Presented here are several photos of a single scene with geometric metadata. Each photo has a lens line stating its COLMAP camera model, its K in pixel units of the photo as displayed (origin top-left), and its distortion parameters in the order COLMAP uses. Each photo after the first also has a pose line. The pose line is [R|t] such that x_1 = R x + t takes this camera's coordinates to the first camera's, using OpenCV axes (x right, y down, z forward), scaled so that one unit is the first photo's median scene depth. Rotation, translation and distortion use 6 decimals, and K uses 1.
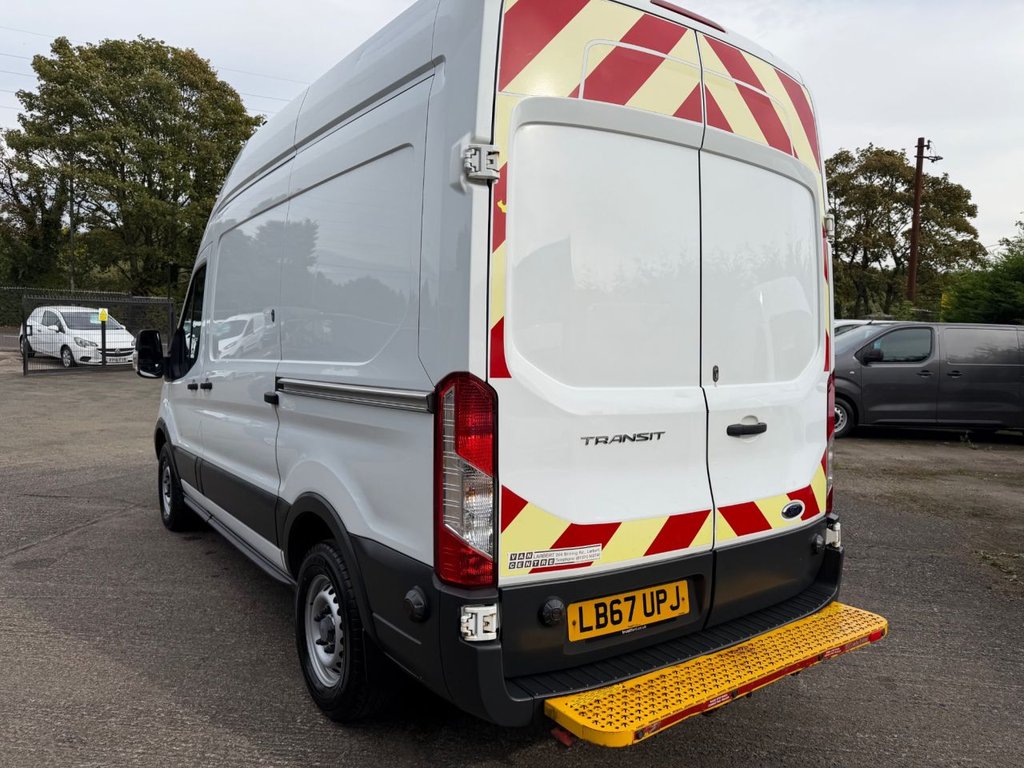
lens RADIAL K [[724.8, 0, 508.3], [0, 724.8, 386.4], [0, 0, 1]] dist [0.032963, -0.043926]
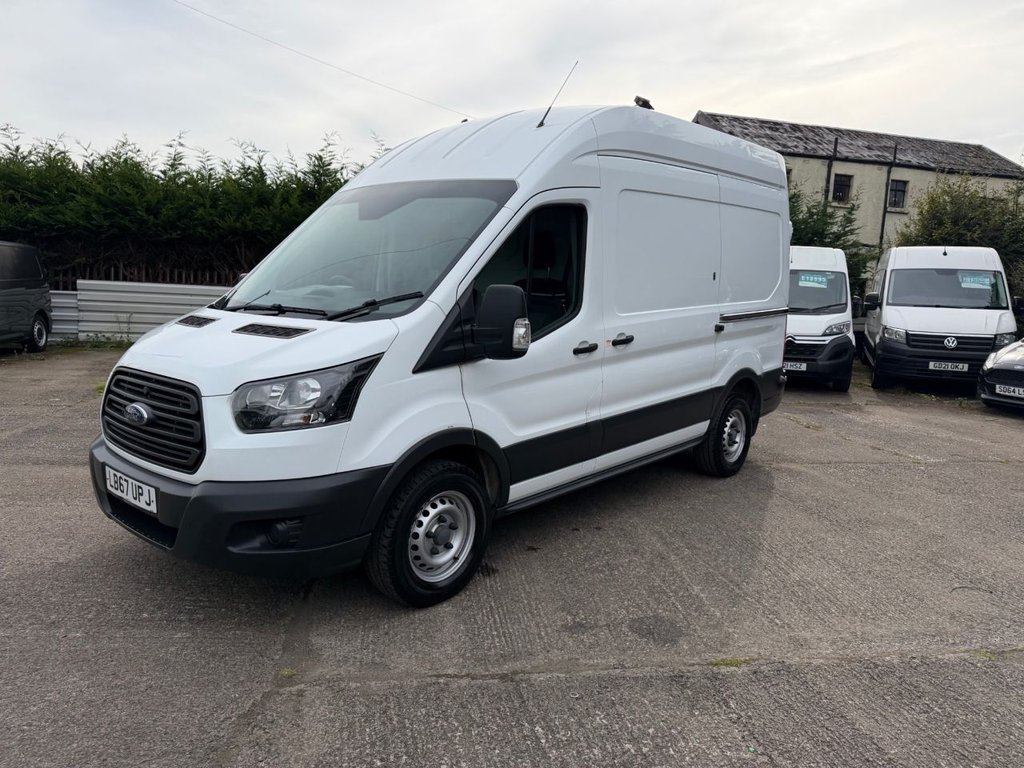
lens RADIAL K [[722.9, 0, 510.9], [0, 722.9, 389.2], [0, 0, 1]] dist [0.042931, -0.054519]
pose [[-0.242320, -0.179388, 0.953468, -1.991642], [0.030031, 0.980900, 0.192181, -0.195282], [-0.969732, 0.075203, -0.232304, 2.056310]]
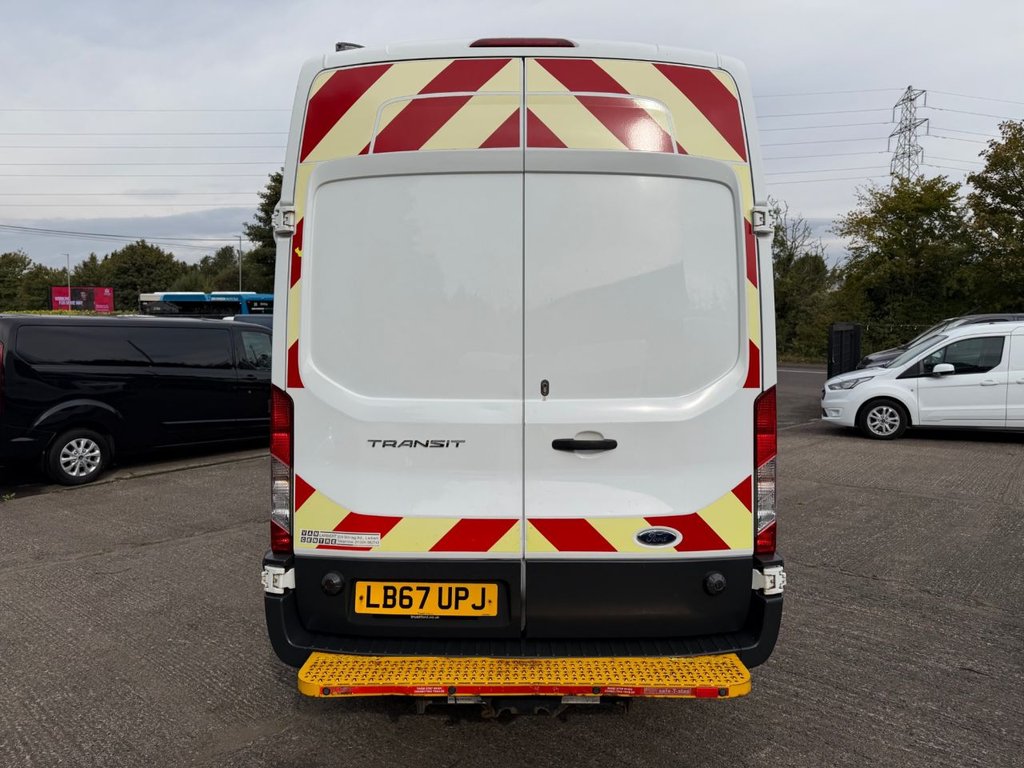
lens RADIAL K [[769.8, 0, 519.3], [0, 769.8, 379.0], [0, 0, 1]] dist [0.043141, -0.010221]
pose [[0.815860, 0.010556, -0.578153, 0.776009], [-0.022044, 0.999674, -0.012856, -0.013373], [0.577829, 0.023234, 0.815827, 0.090817]]
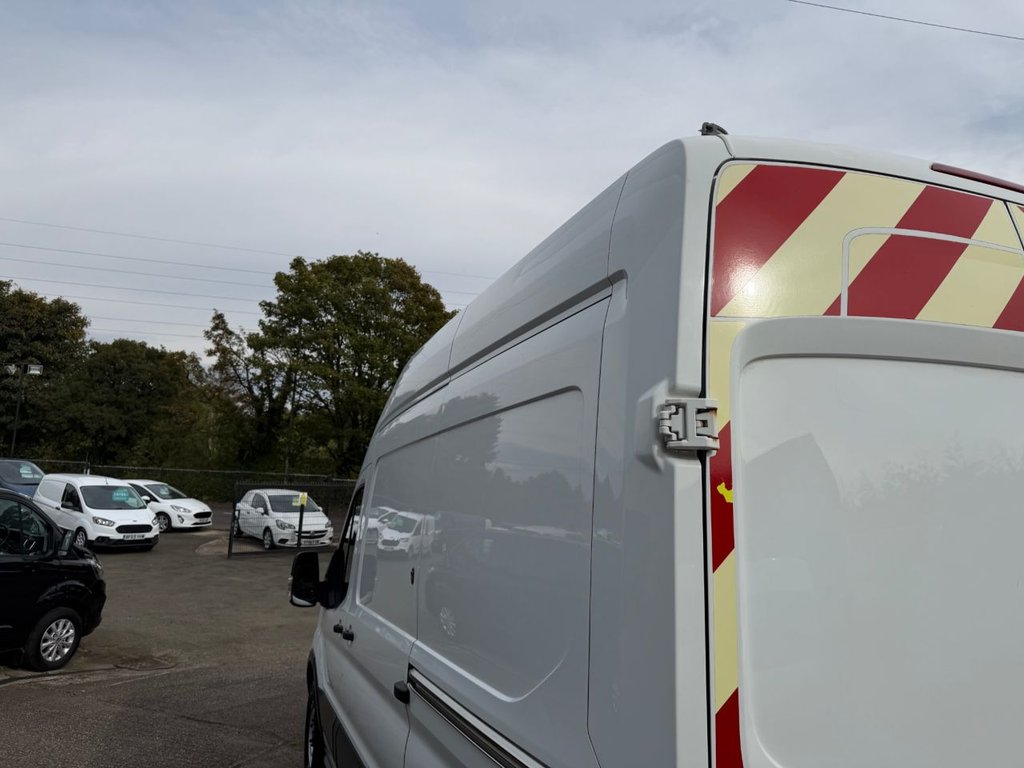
lens RADIAL K [[722.9, 0, 504.5], [0, 722.9, 376.4], [0, 0, 1]] dist [0.042931, -0.054519]
pose [[0.967918, -0.034040, -0.248949, -0.023257], [-0.028544, 0.969470, -0.243541, -0.135429], [0.249639, 0.242834, 0.937397, 0.257520]]
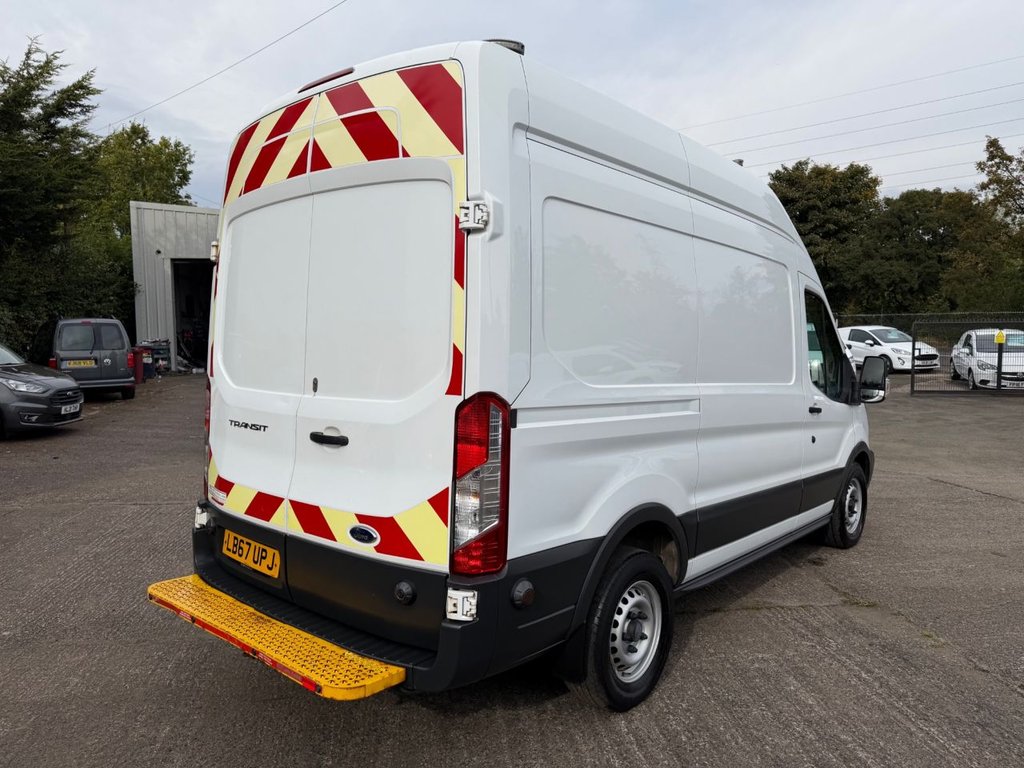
lens RADIAL K [[724.8, 0, 510.8], [0, 724.8, 384.0], [0, 0, 1]] dist [0.032963, -0.043926]
pose [[0.245831, 0.033878, -0.968721, 1.289983], [-0.069099, 0.997459, 0.017348, -0.053317], [0.966847, 0.062673, 0.247547, 0.898120]]
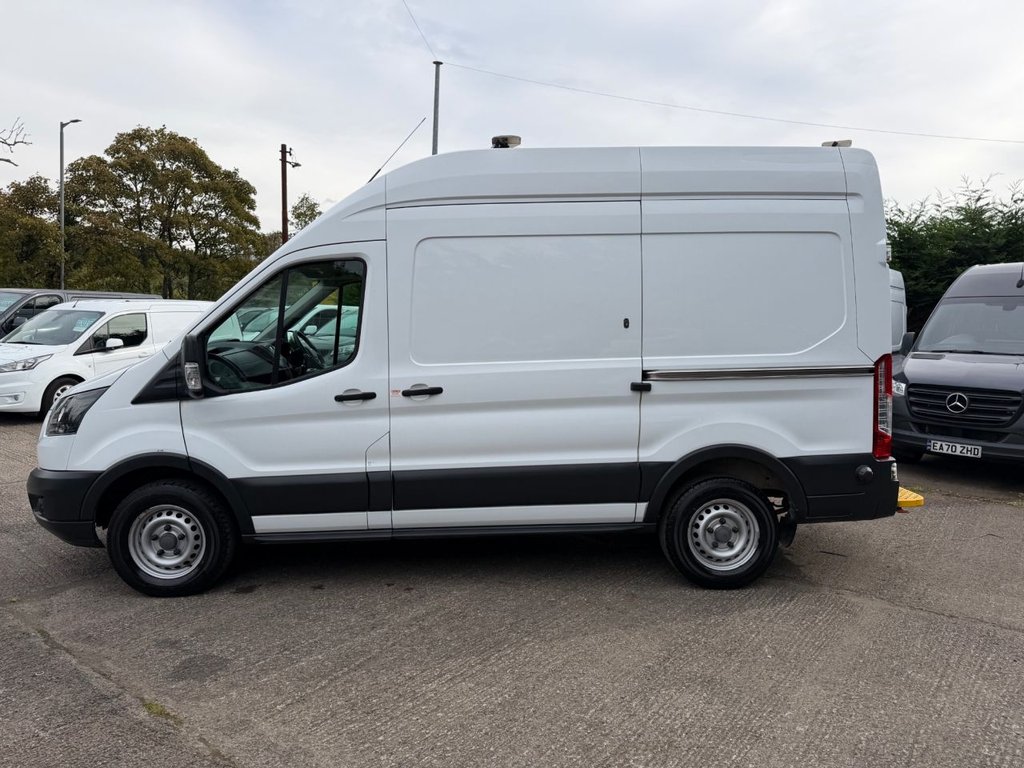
lens RADIAL K [[724.8, 0, 513.6], [0, 724.8, 376.0], [0, 0, 1]] dist [0.032963, -0.043926]
pose [[0.527802, -0.080669, 0.845528, -1.714897], [0.063529, 0.996441, 0.055410, -0.099223], [-0.846988, 0.024470, 0.531048, 0.566846]]
